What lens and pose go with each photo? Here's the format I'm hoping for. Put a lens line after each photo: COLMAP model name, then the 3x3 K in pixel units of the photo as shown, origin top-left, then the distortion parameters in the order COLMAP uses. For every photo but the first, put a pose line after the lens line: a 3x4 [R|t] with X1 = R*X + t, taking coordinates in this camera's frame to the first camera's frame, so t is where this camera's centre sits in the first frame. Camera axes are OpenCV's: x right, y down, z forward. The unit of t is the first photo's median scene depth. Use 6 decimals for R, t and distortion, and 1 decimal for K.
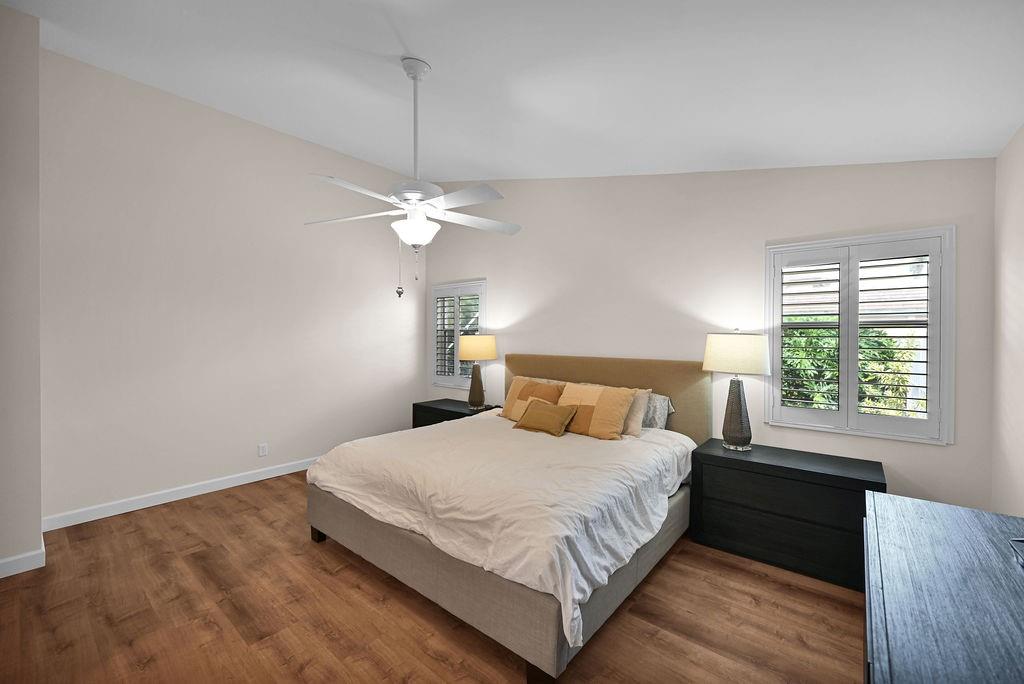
lens RADIAL K [[411.4, 0, 515.5], [0, 411.4, 341.5], [0, 0, 1]] dist [0.001189, 0.000149]
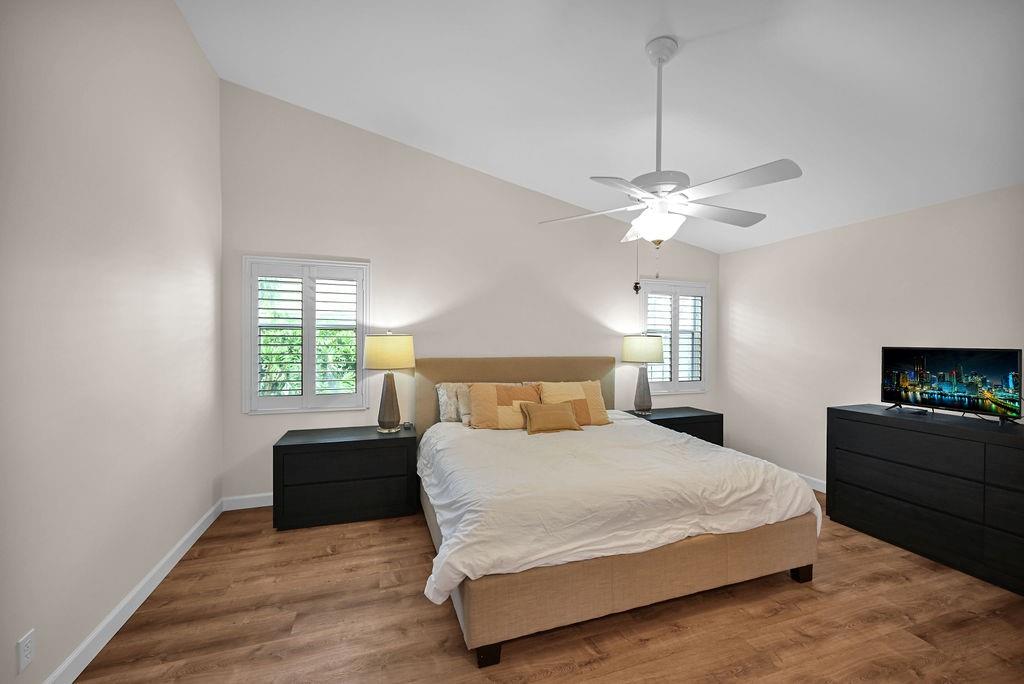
lens RADIAL K [[411.4, 0, 515.5], [0, 411.4, 341.5], [0, 0, 1]] dist [0.001189, 0.000149]
pose [[0.519285, -0.006037, 0.854580, -1.244604], [-0.002449, 0.999960, 0.008552, -0.012842], [-0.854597, -0.006534, 0.519250, 0.809602]]
